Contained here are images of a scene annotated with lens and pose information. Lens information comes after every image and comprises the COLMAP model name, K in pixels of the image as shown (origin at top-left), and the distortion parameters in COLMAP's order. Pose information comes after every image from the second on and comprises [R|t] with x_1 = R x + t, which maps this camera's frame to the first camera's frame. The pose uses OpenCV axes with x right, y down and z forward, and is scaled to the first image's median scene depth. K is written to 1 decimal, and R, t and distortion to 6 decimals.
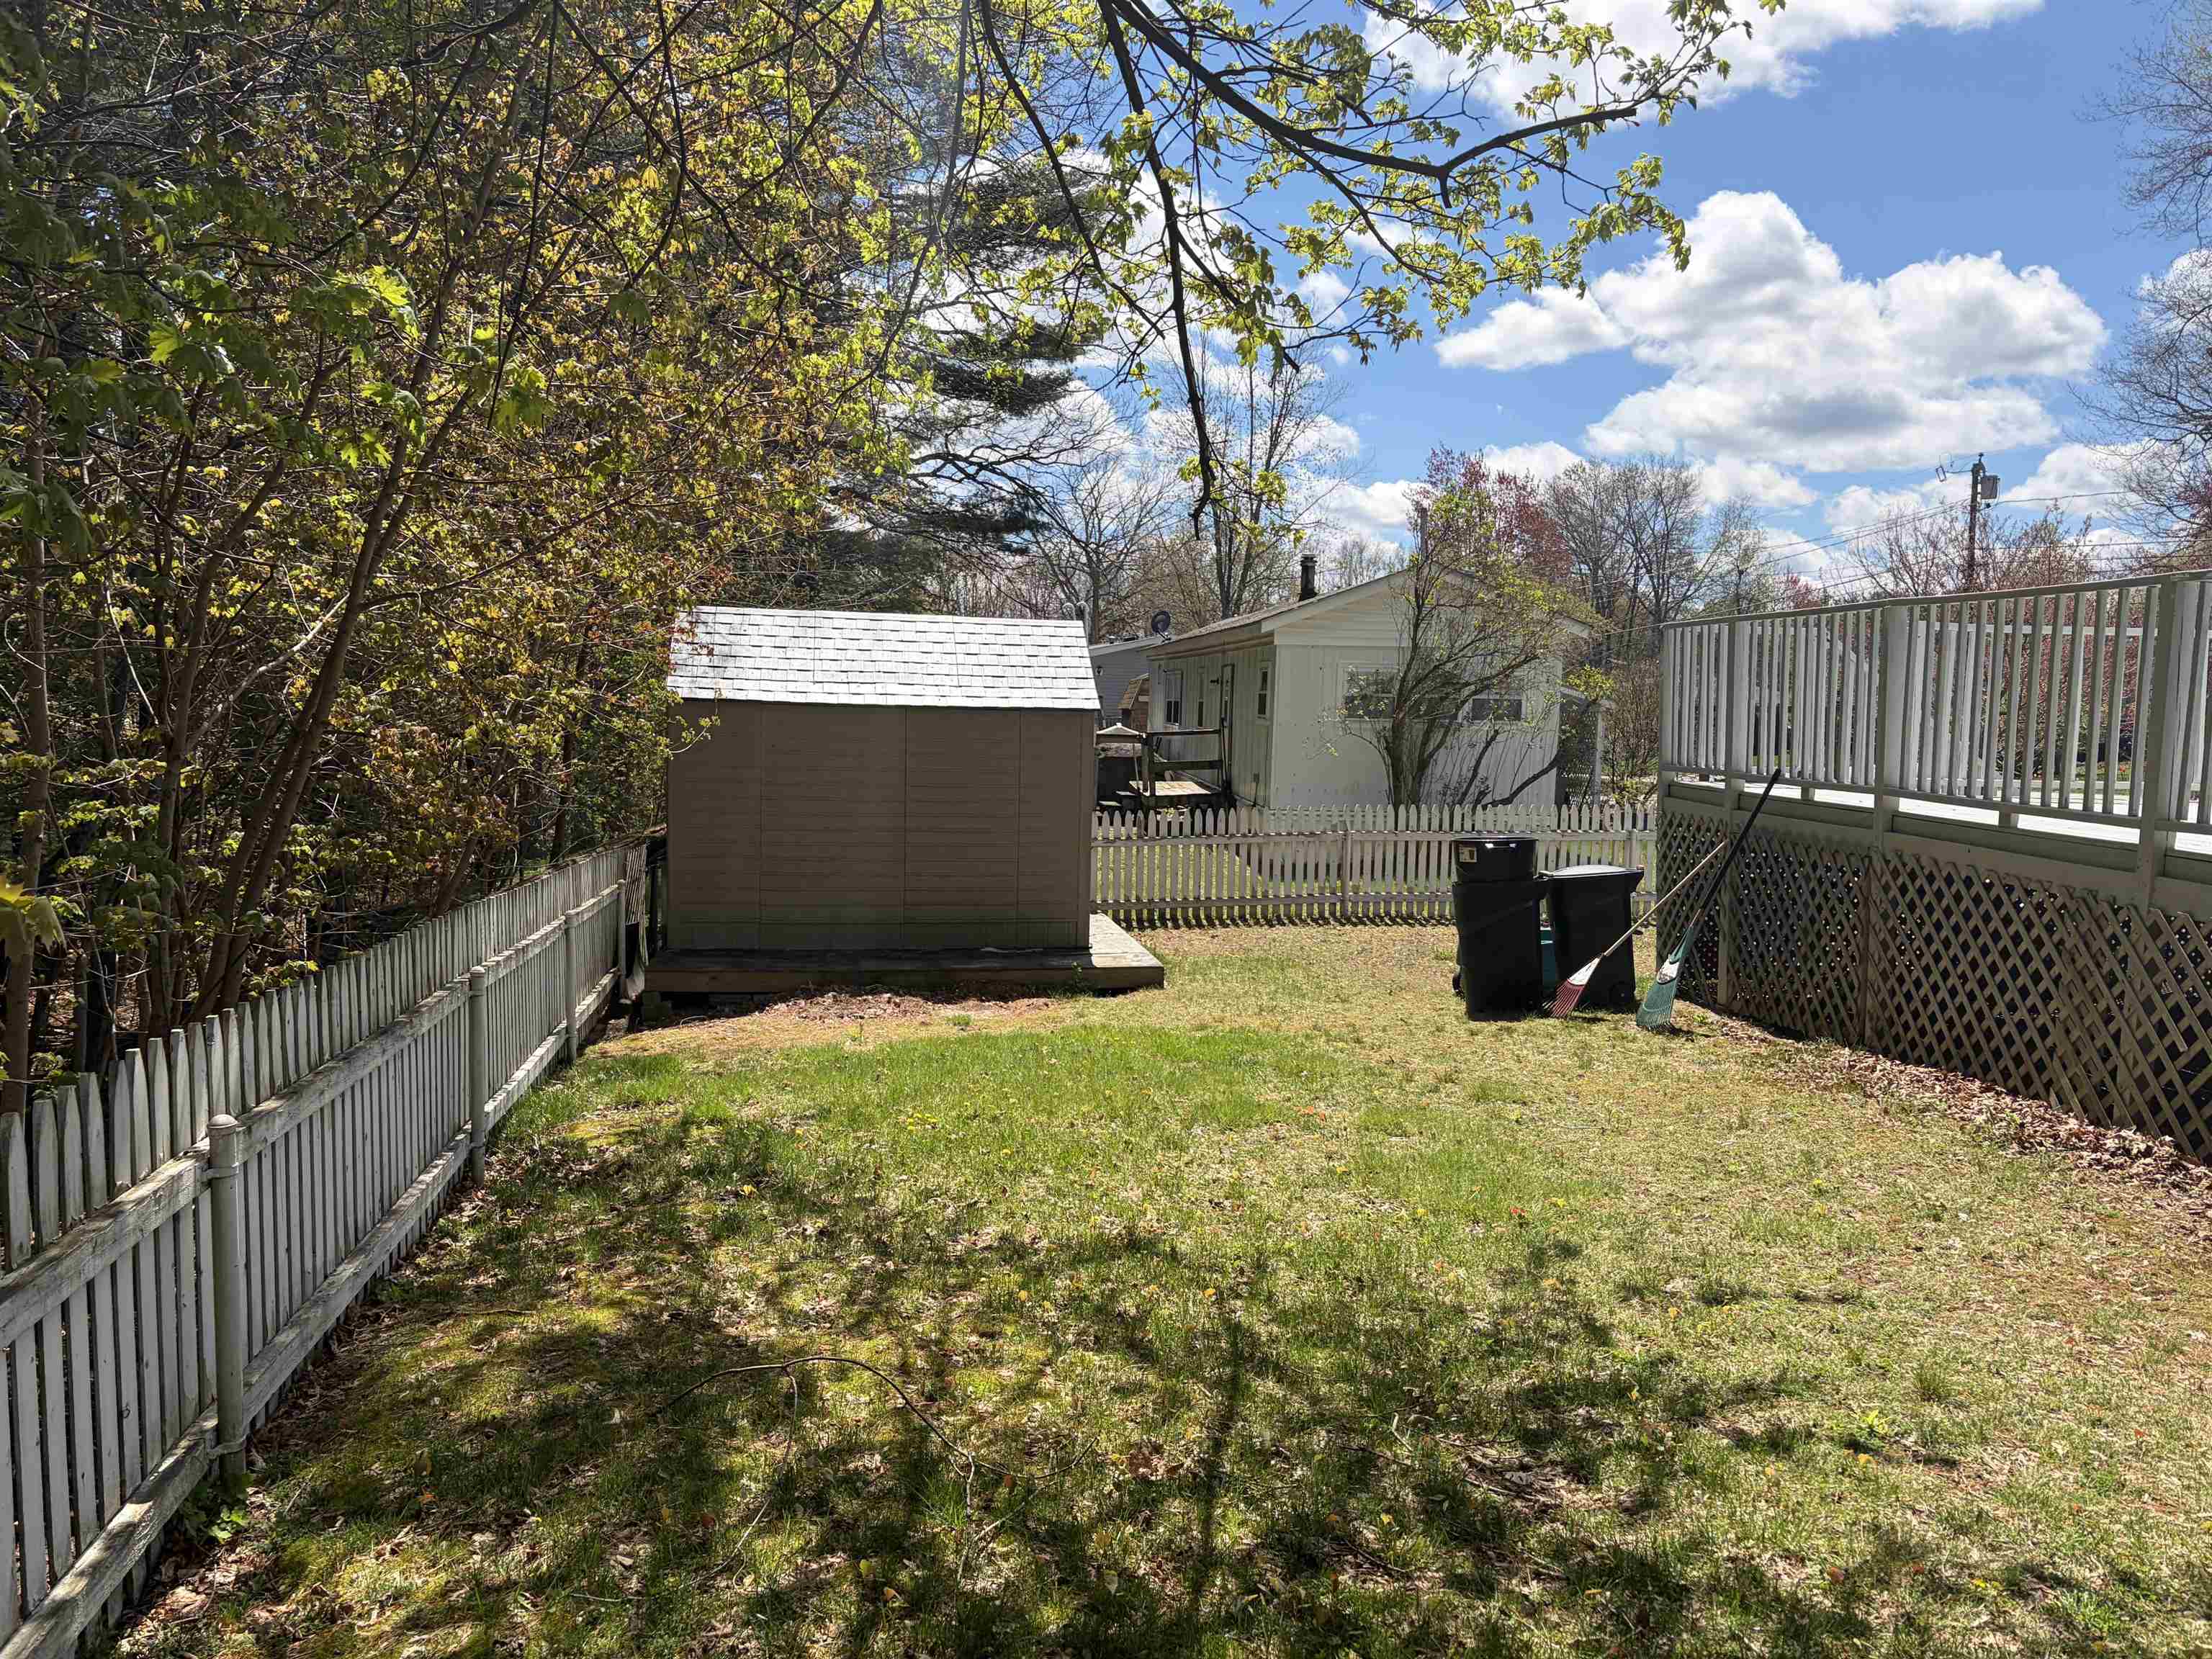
lens RADIAL K [[1685.7, 0, 1083.0], [0, 1685.7, 849.9], [0, 0, 1]] dist [0.048608, -0.042993]
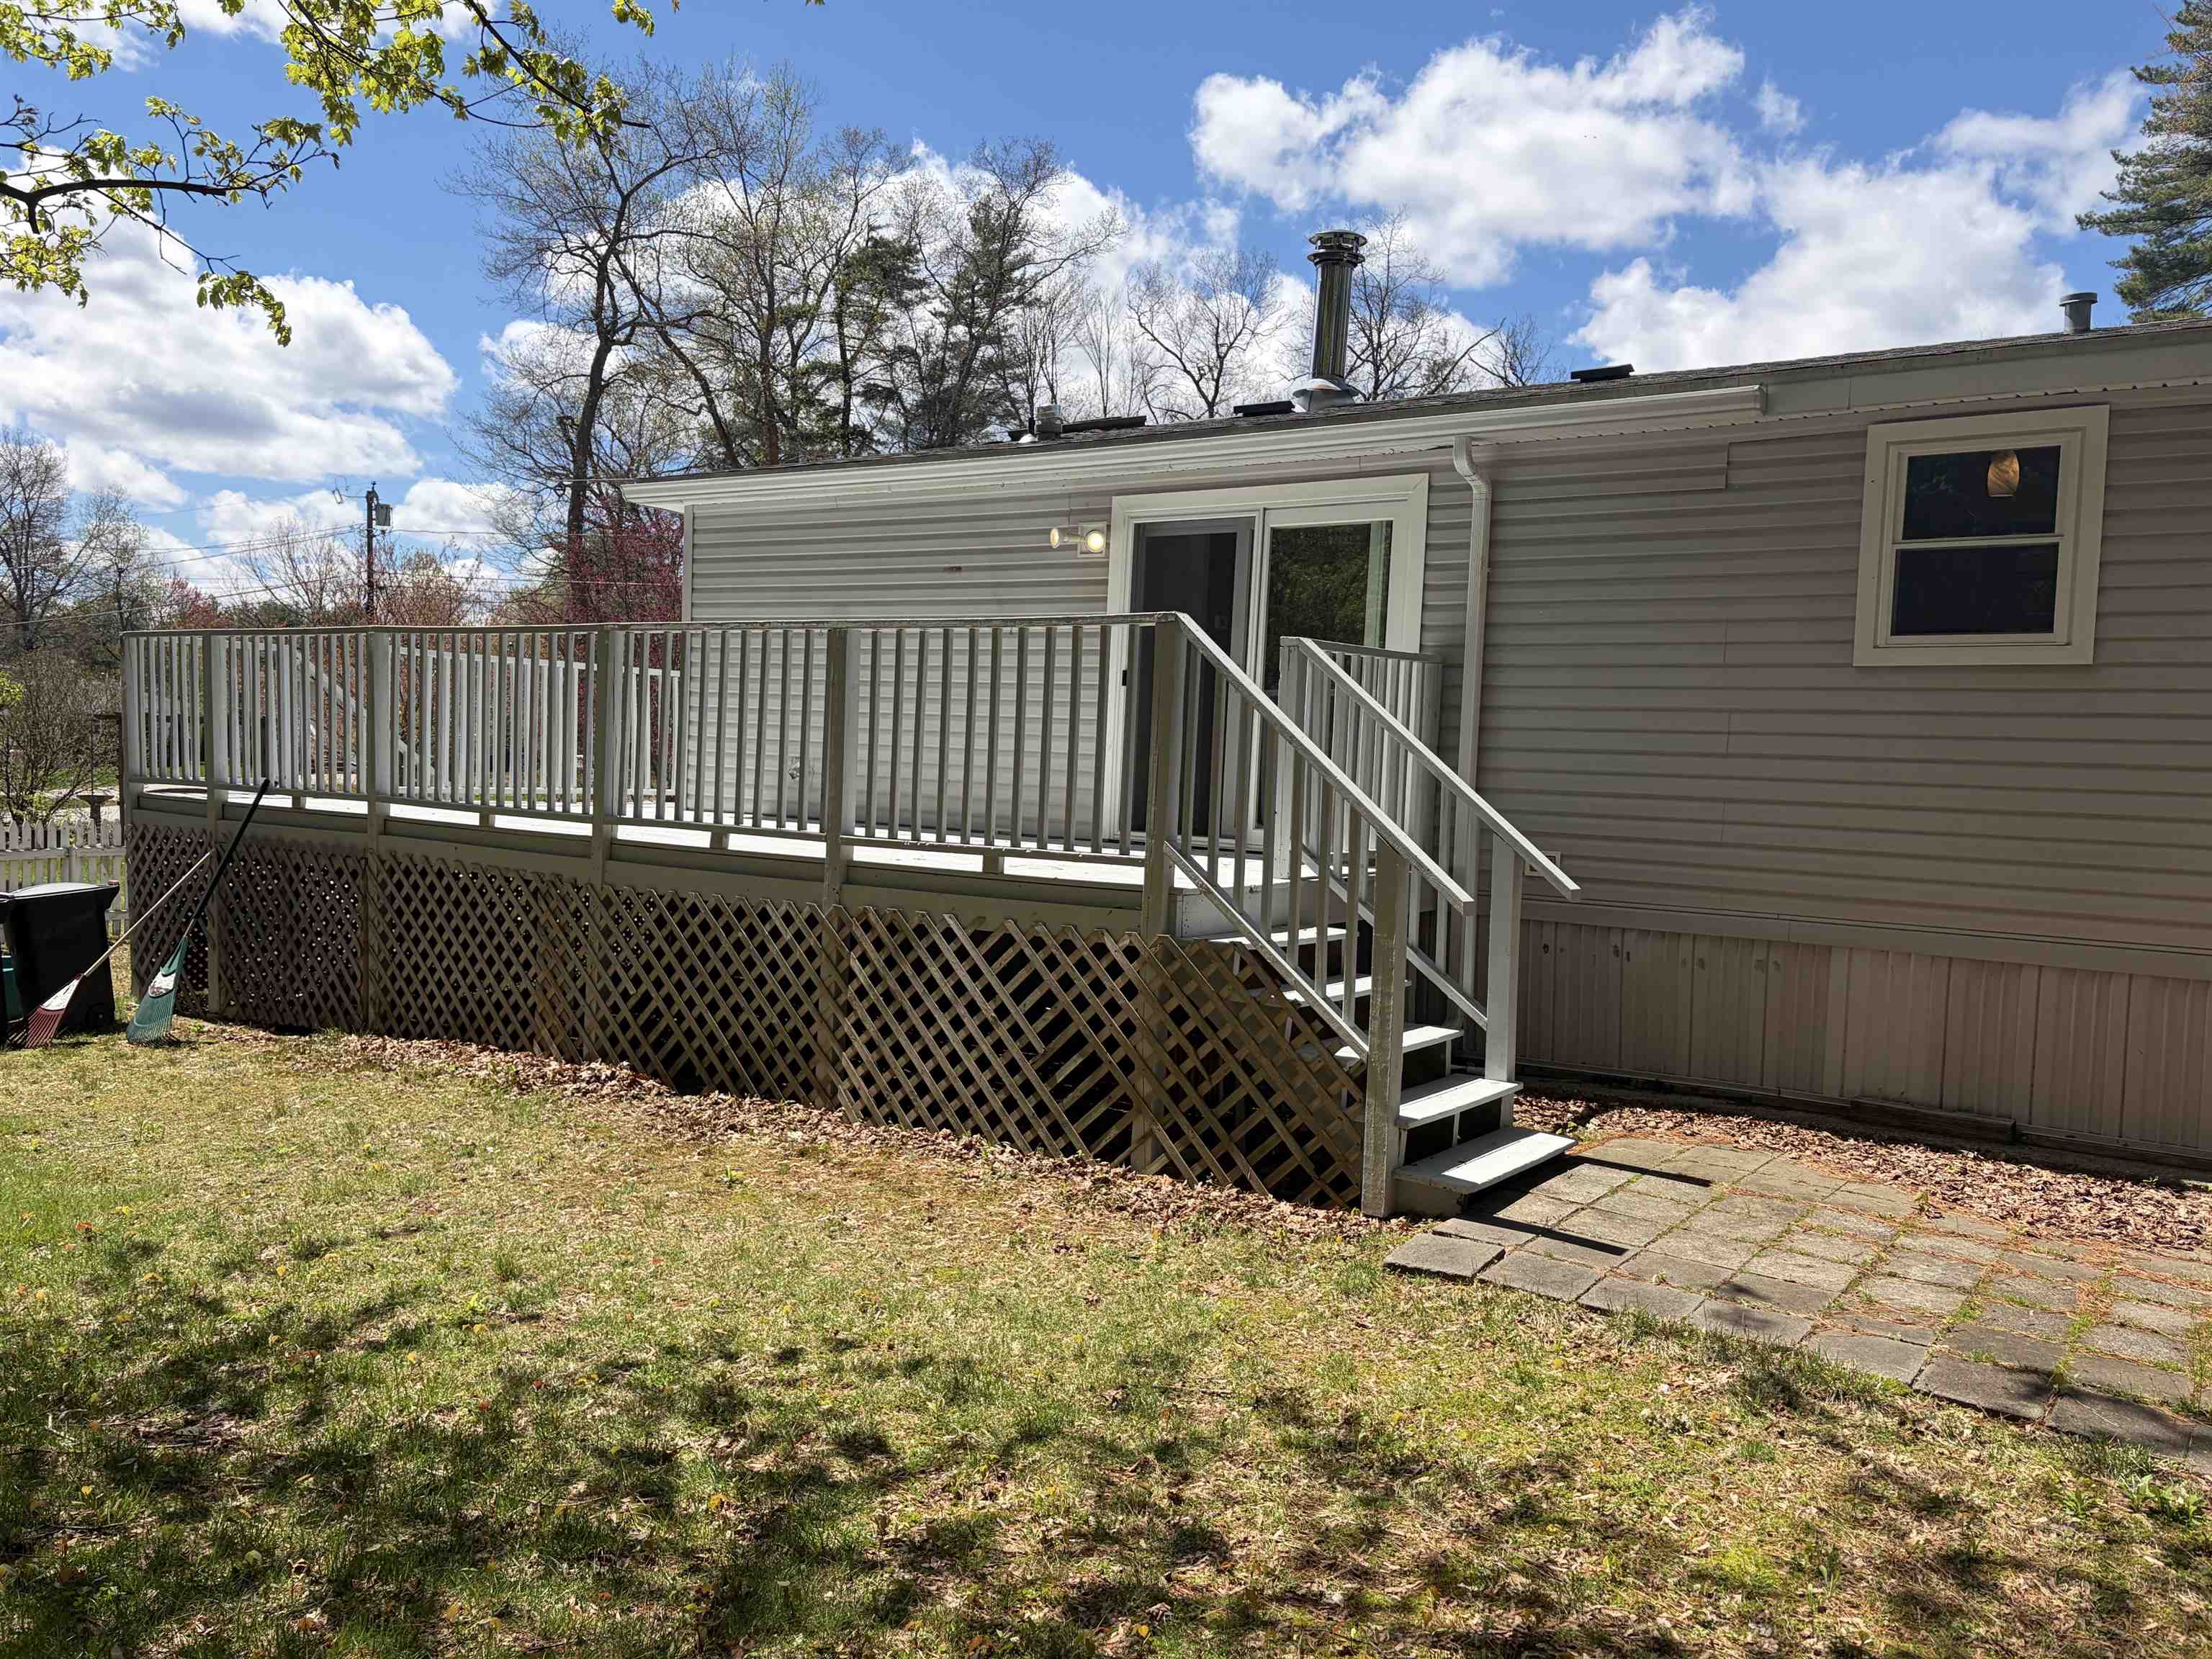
lens RADIAL K [[1685.7, 0, 1111.9], [0, 1685.7, 850.4], [0, 0, 1]] dist [0.048608, -0.042993]
pose [[0.625299, -0.041999, 0.779254, -0.103995], [0.047025, 0.998764, 0.016095, 0.004601], [-0.778967, 0.026581, 0.626501, -0.075574]]
